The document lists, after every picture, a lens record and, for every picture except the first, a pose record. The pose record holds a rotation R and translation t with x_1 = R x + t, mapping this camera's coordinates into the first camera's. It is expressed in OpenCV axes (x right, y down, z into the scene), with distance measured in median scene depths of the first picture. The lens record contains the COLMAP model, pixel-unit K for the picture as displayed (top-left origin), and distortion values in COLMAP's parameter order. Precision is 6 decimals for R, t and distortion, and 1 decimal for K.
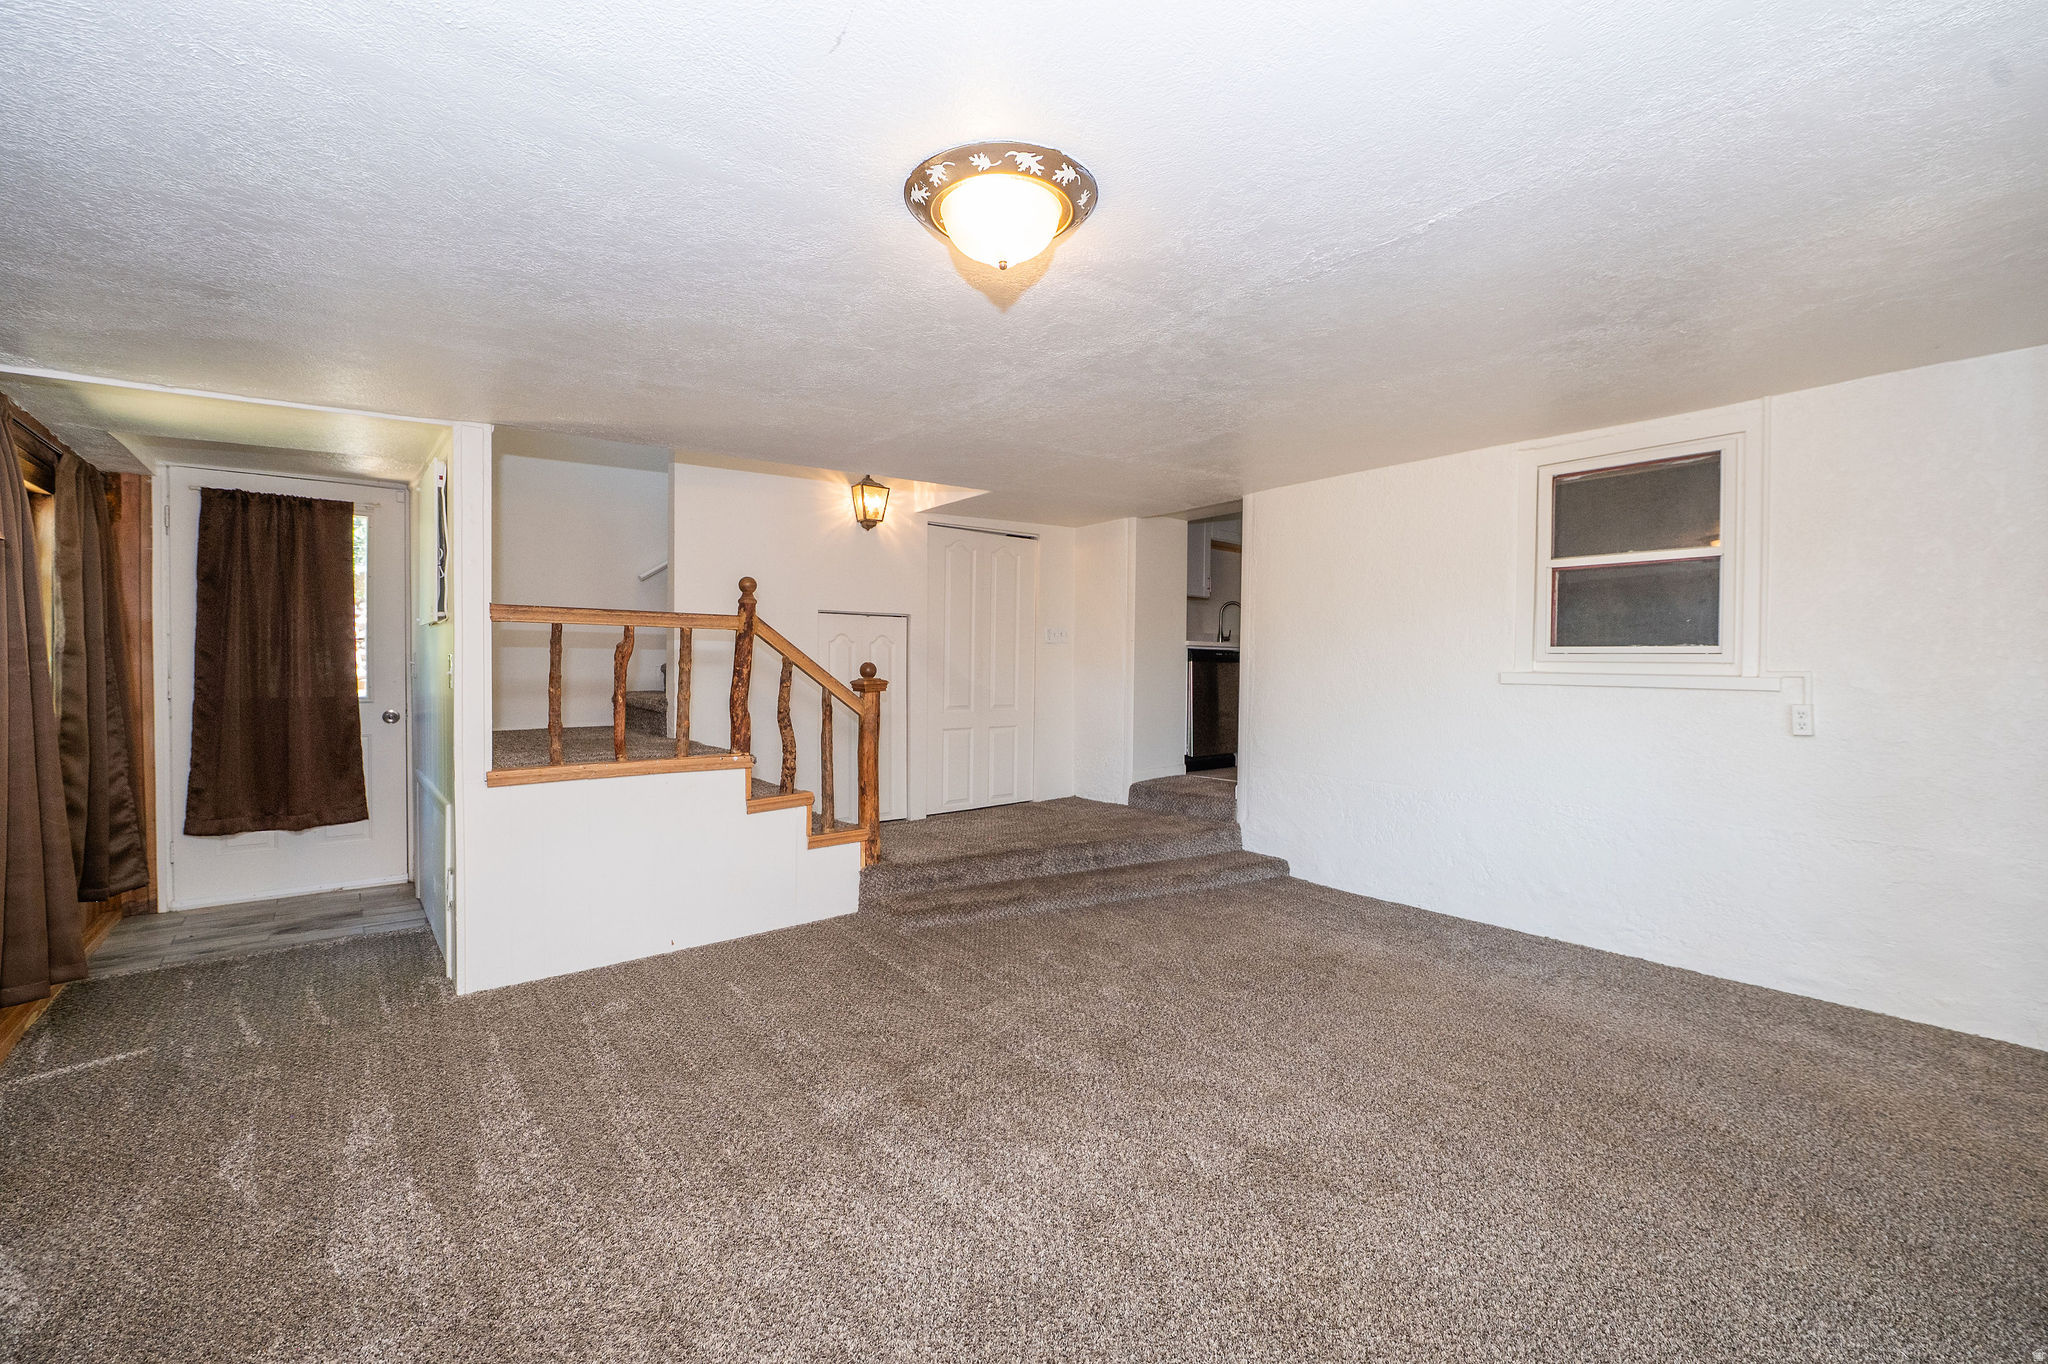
lens RADIAL K [[818.6, 0, 1011.9], [0, 818.6, 673.5], [0, 0, 1]] dist [-0.001855, -0.000556]
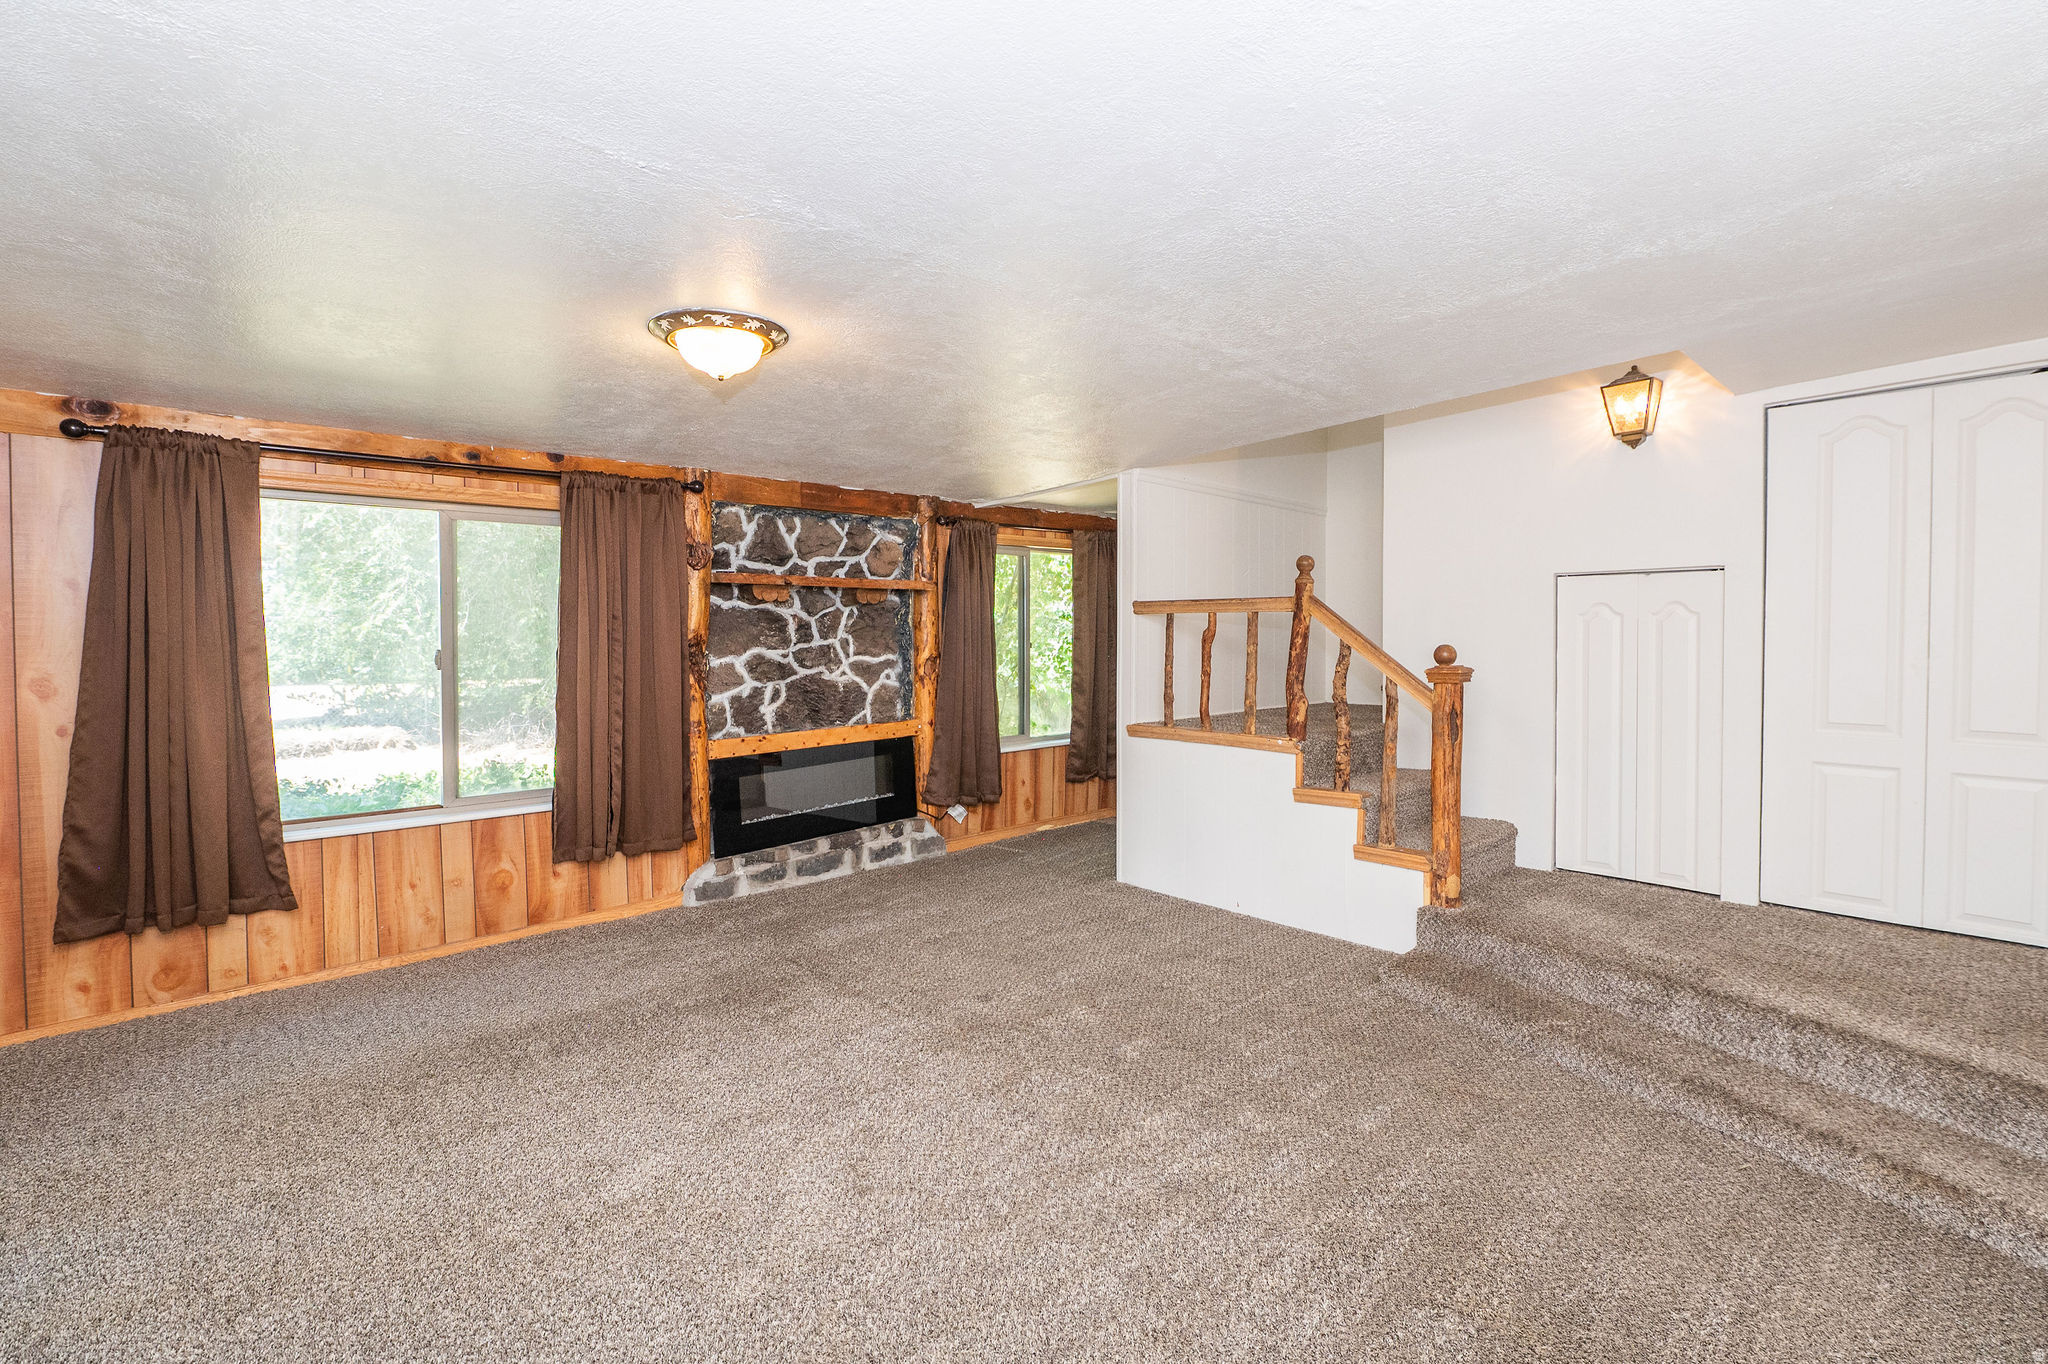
lens RADIAL K [[945.3, 0, 1076.9], [0, 945.3, 660.3], [0, 0, 1]] dist [-0.002670, -0.001492]
pose [[0.096949, 0.024895, -0.994978, 0.701334], [-0.008731, 0.999670, 0.024162, -0.018578], [0.995251, 0.006345, 0.097134, 0.586036]]
